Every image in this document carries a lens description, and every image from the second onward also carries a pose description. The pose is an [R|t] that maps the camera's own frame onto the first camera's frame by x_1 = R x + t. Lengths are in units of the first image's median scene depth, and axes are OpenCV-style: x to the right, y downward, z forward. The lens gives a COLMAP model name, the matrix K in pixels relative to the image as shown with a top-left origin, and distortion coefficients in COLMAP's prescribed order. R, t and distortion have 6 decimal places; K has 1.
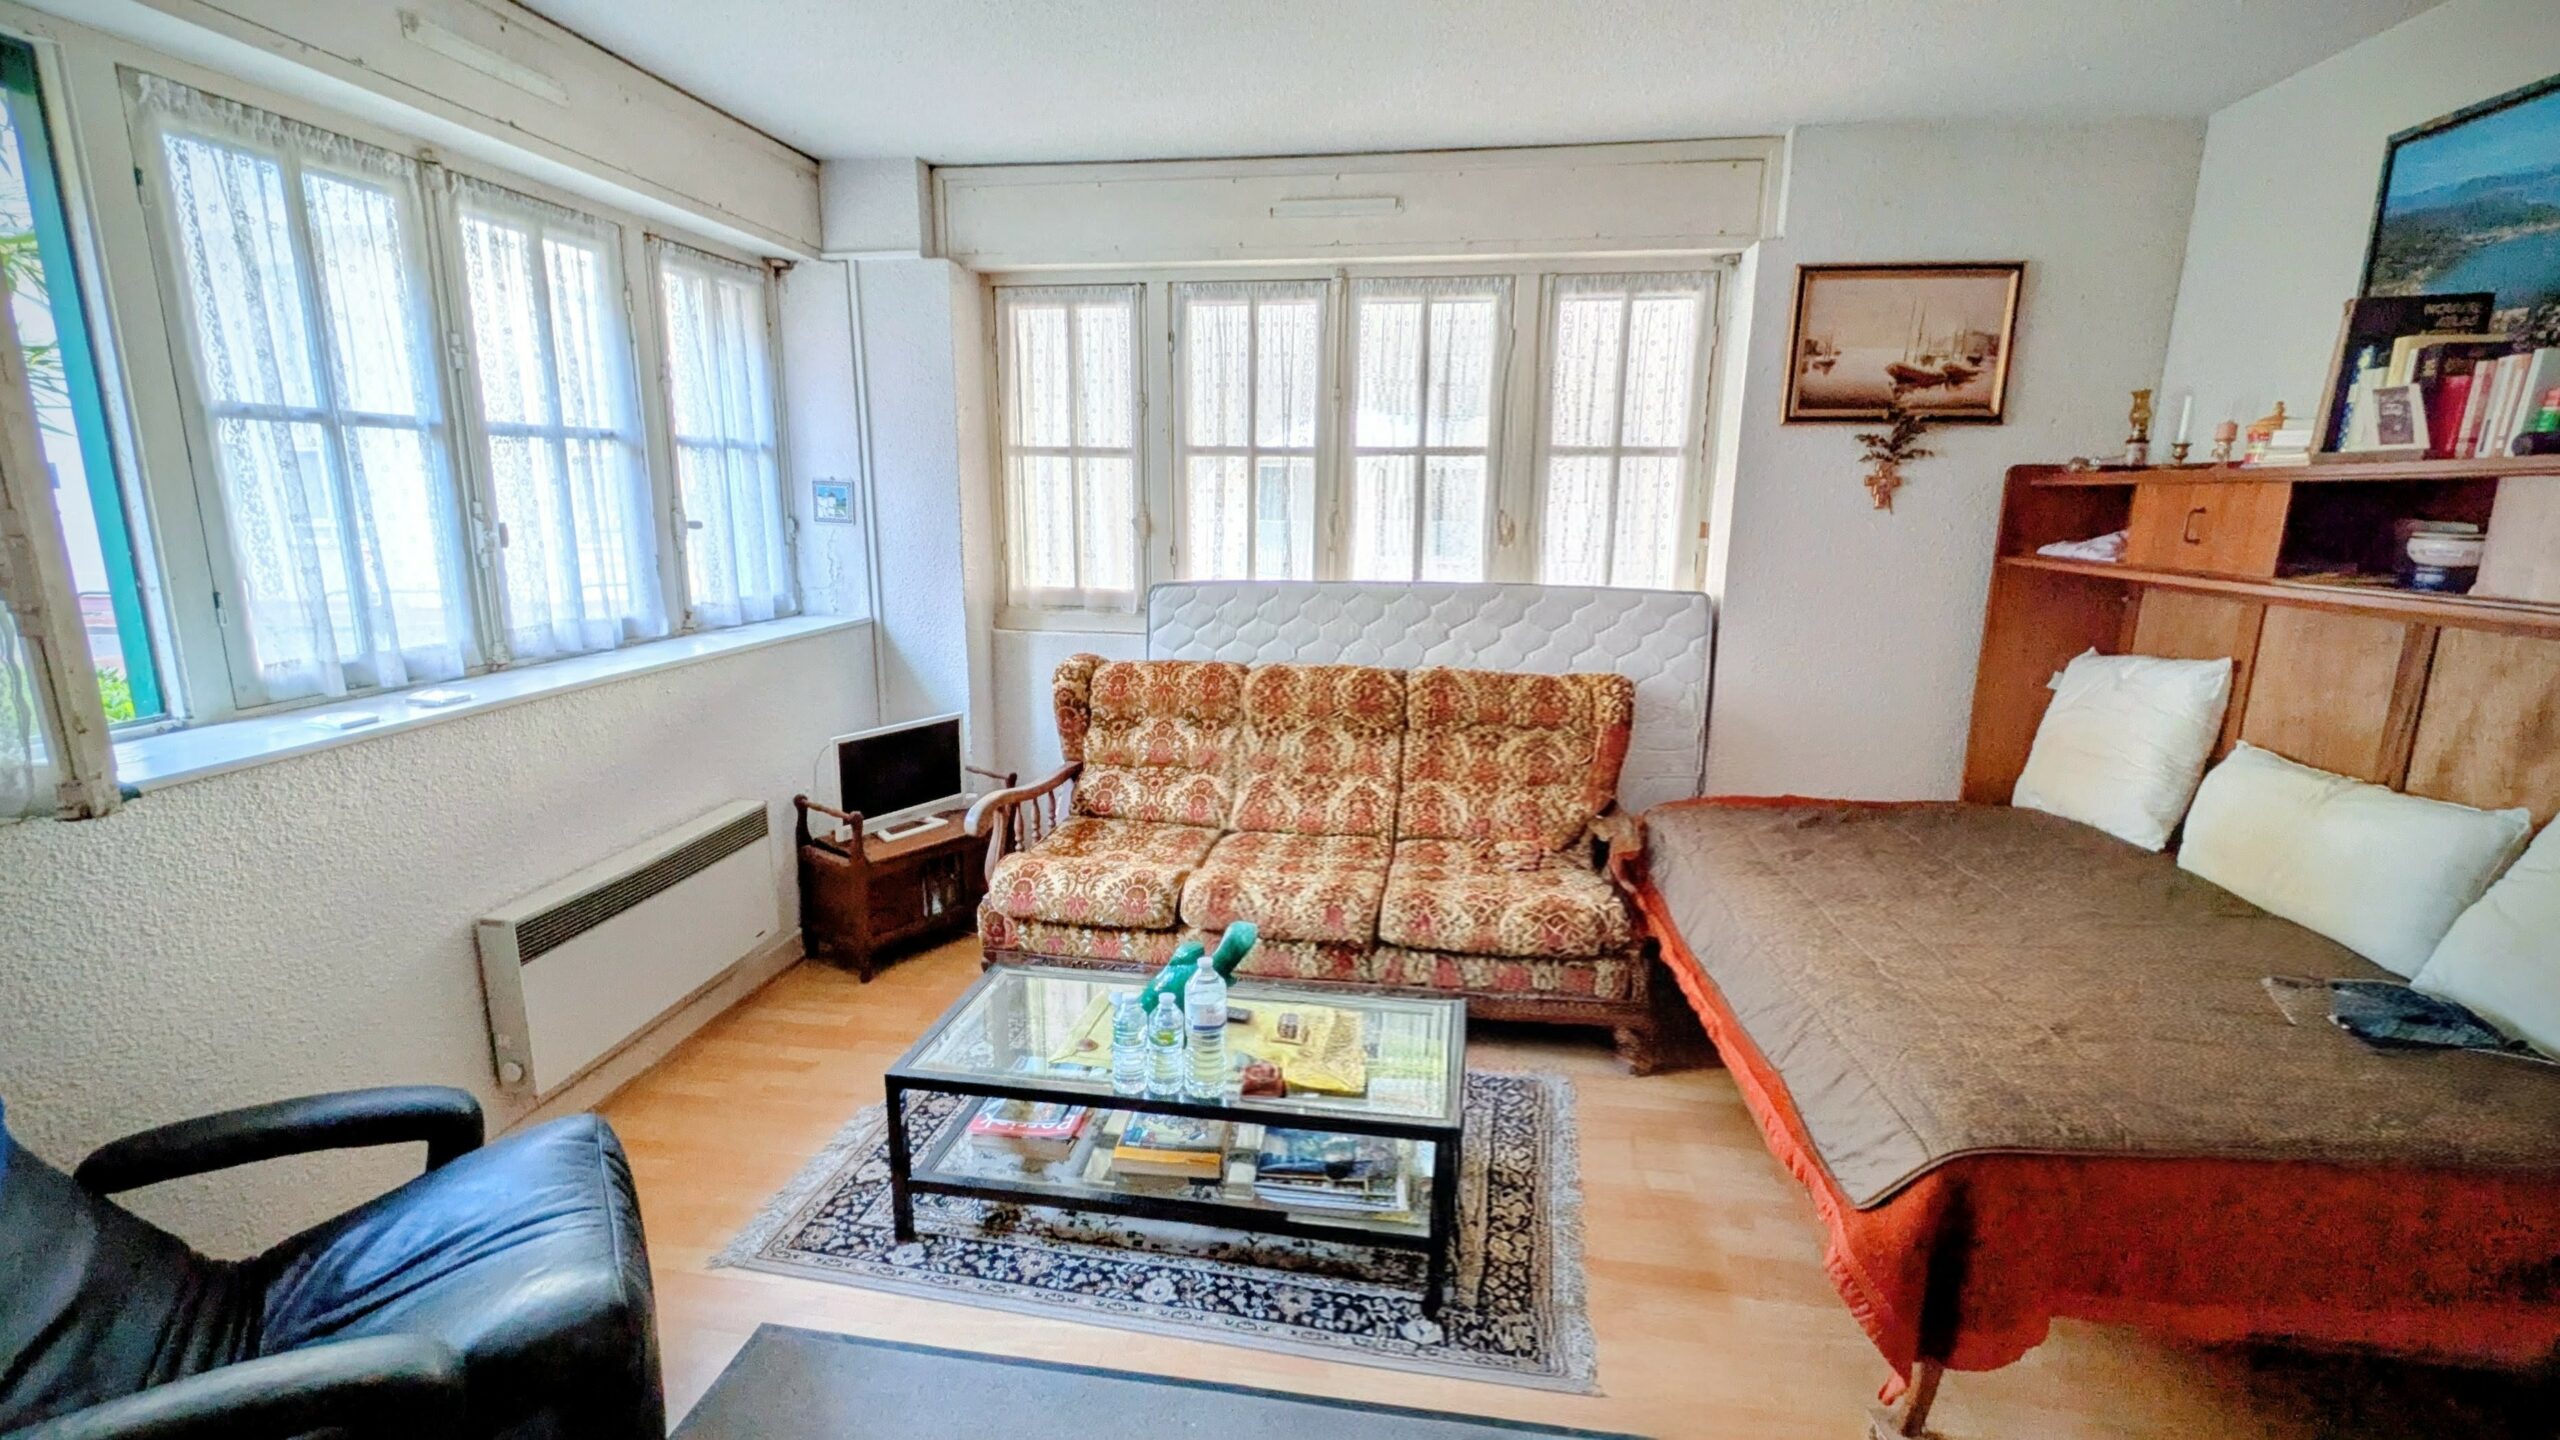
lens RADIAL K [[1081.3, 0, 1275.7], [0, 1081.3, 720.7], [0, 0, 1]] dist [-0.000175, 0.000027]
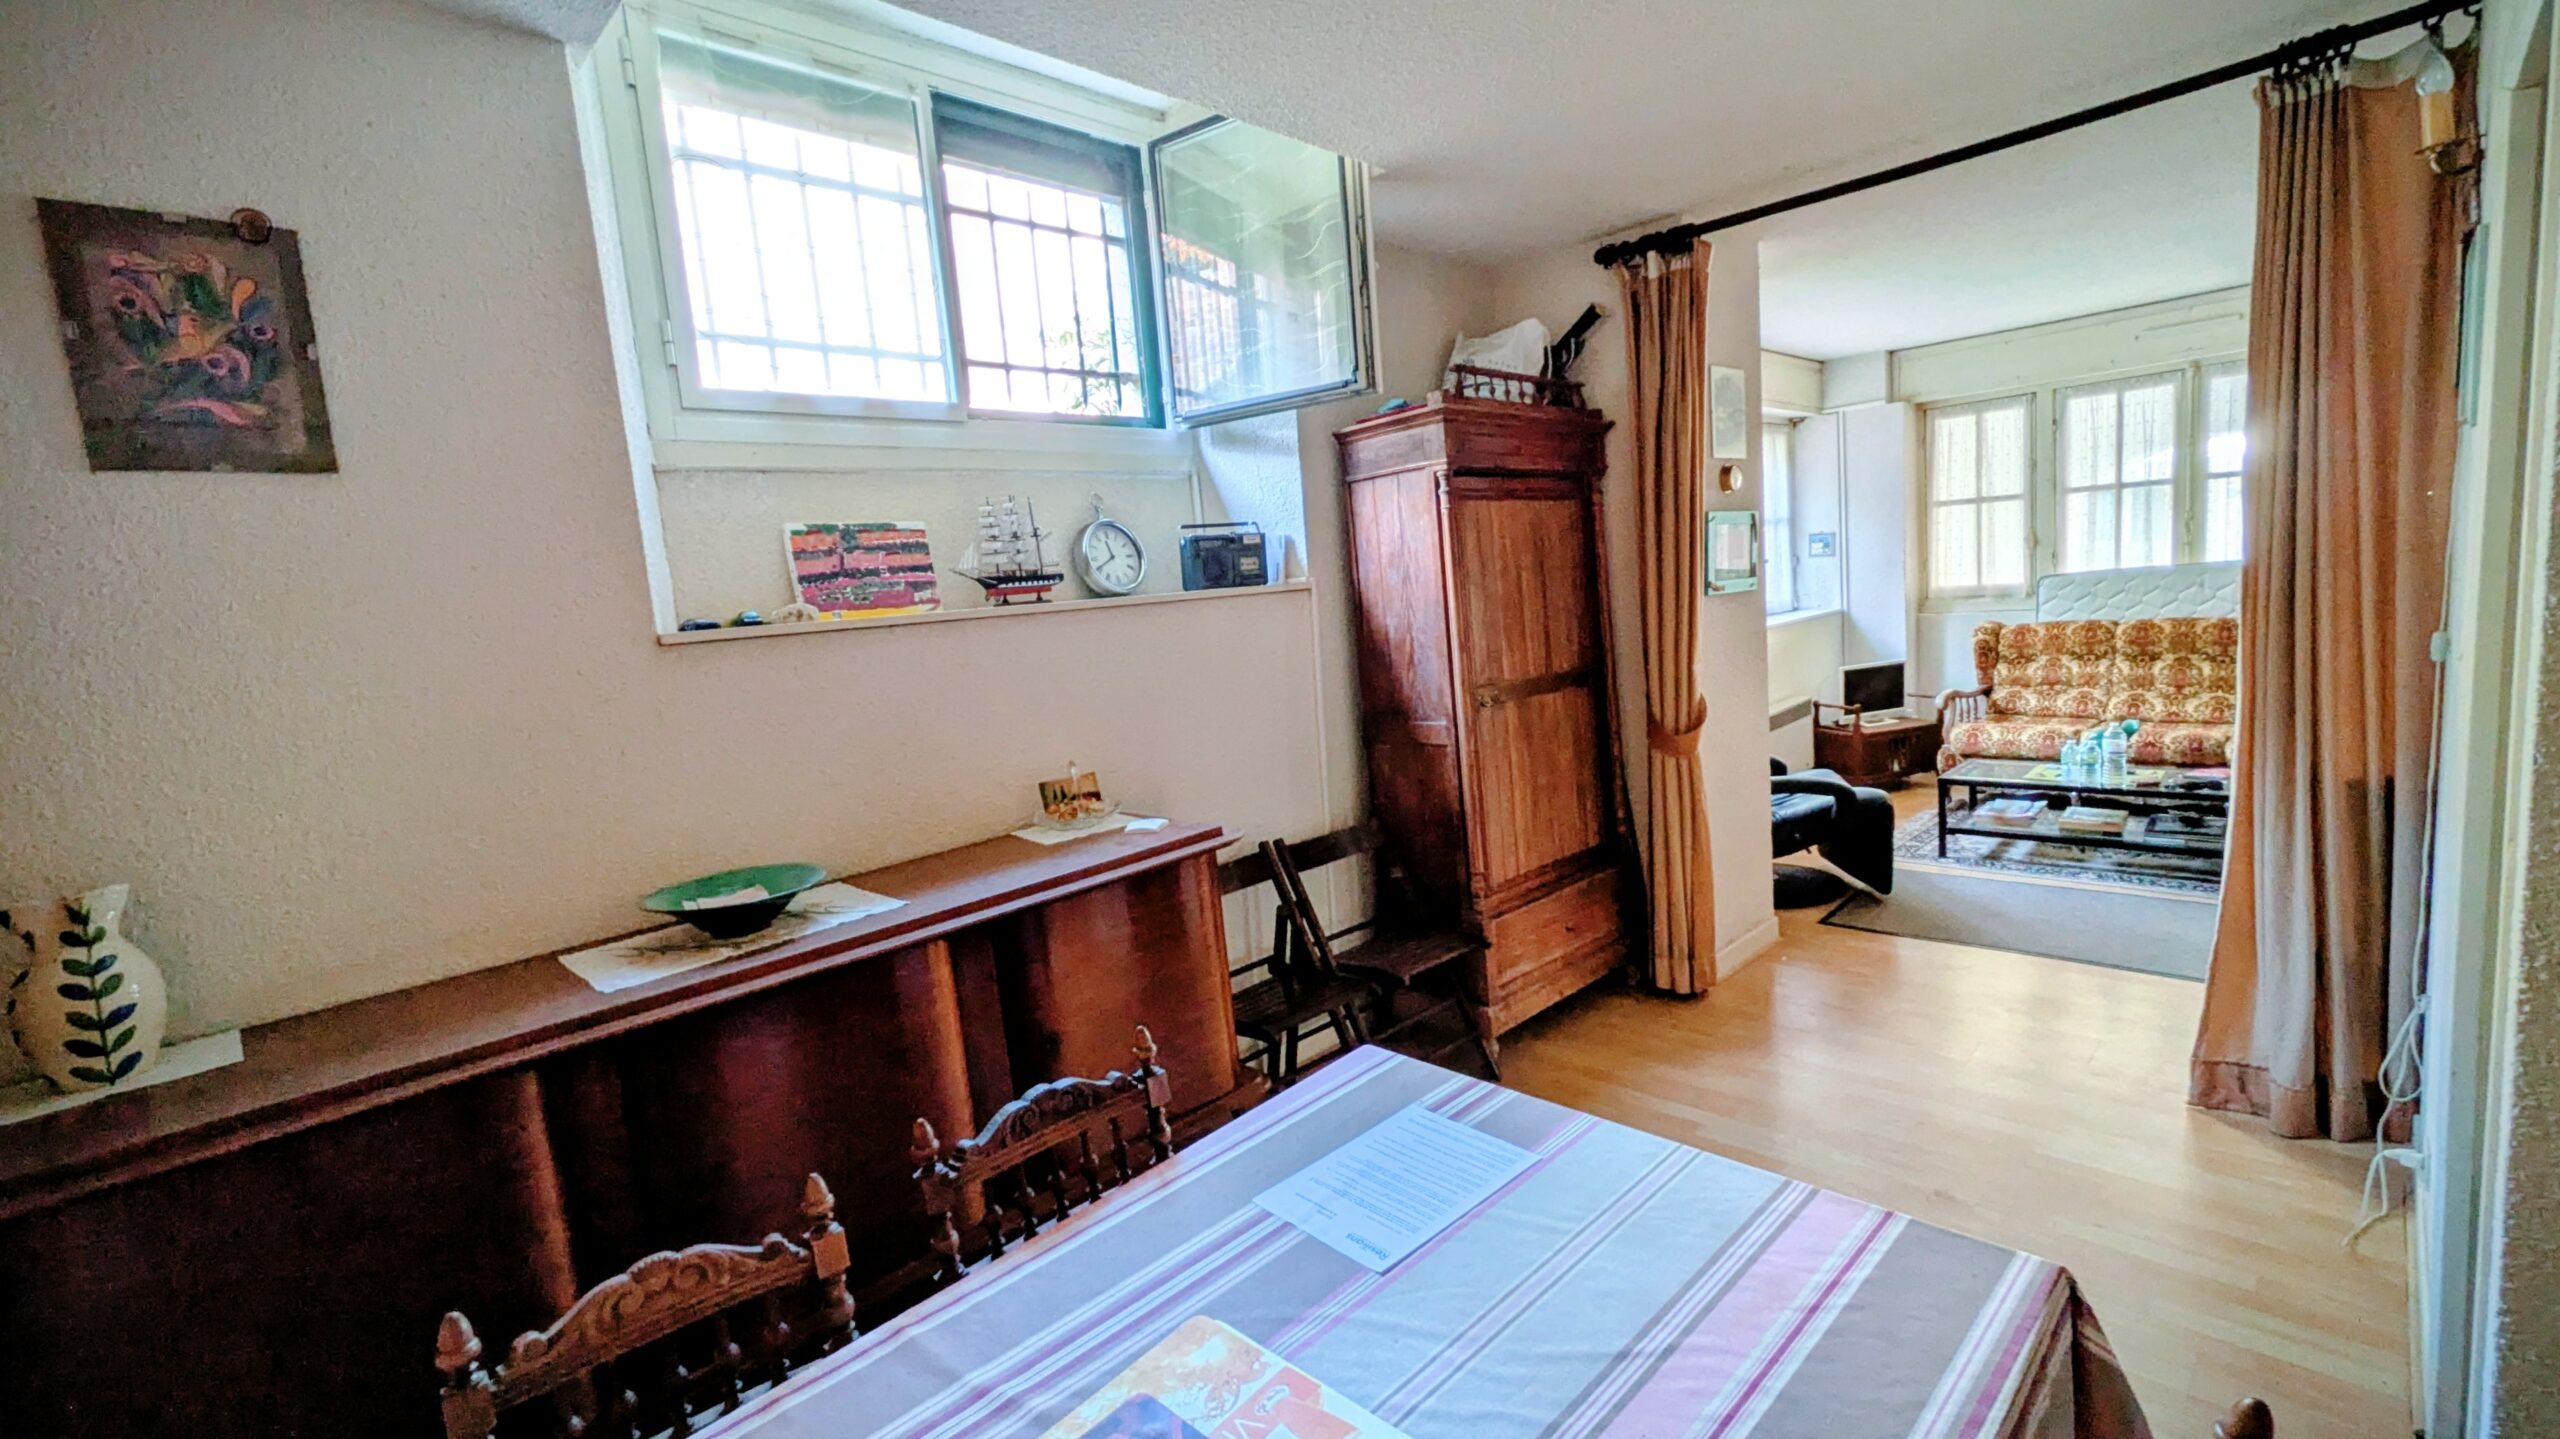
lens RADIAL K [[1081.3, 0, 1275.1], [0, 1081.3, 713.1], [0, 0, 1]] dist [-0.000175, 0.000027]
pose [[0.797383, -0.004395, -0.603457, -0.053817], [-0.037816, 0.997644, -0.057234, 0.211568], [0.602287, 0.068457, 0.795339, -0.946917]]
